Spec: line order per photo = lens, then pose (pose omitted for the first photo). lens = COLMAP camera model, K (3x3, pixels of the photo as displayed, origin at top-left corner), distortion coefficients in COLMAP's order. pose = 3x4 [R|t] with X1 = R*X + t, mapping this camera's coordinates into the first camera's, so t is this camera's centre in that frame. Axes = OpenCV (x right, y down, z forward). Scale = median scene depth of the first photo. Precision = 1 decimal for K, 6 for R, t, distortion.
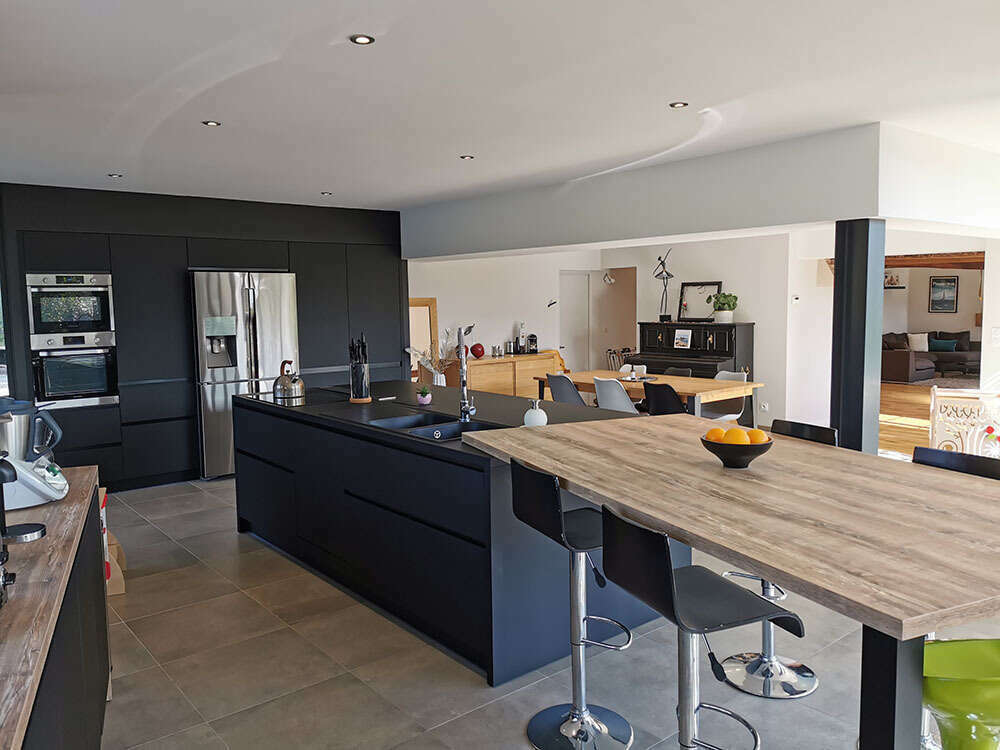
lens RADIAL K [[772.0, 0, 500.0], [0, 772.0, 375.0], [0, 0, 1]] dist [-0.004683, -0.002542]
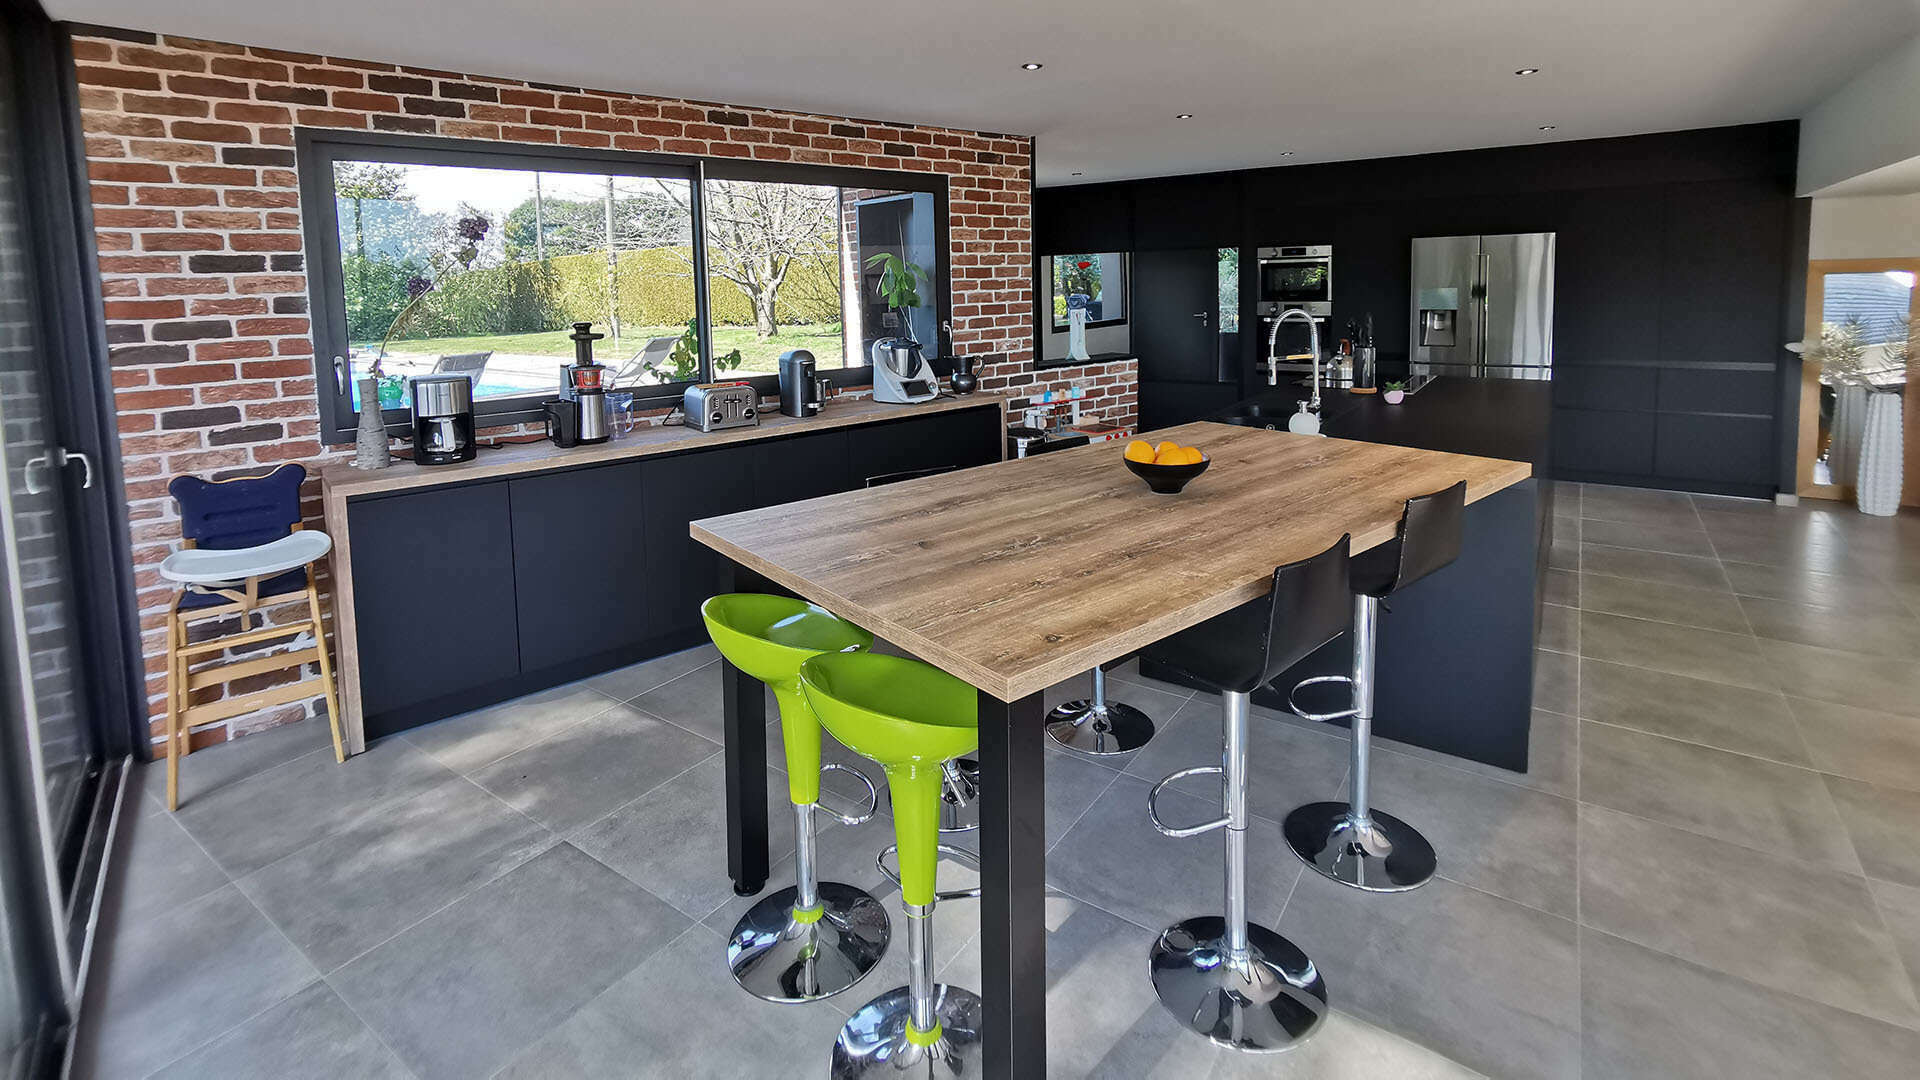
lens RADIAL K [[860.6, 0, 960.0], [0, 860.6, 540.0], [0, 0, 1]] dist [-0.001068, -0.000193]
pose [[-0.003150, 0.302833, -0.953038, 0.879151], [-0.084535, 0.949551, 0.302004, -0.067393], [0.996416, 0.081517, 0.022609, 0.563706]]
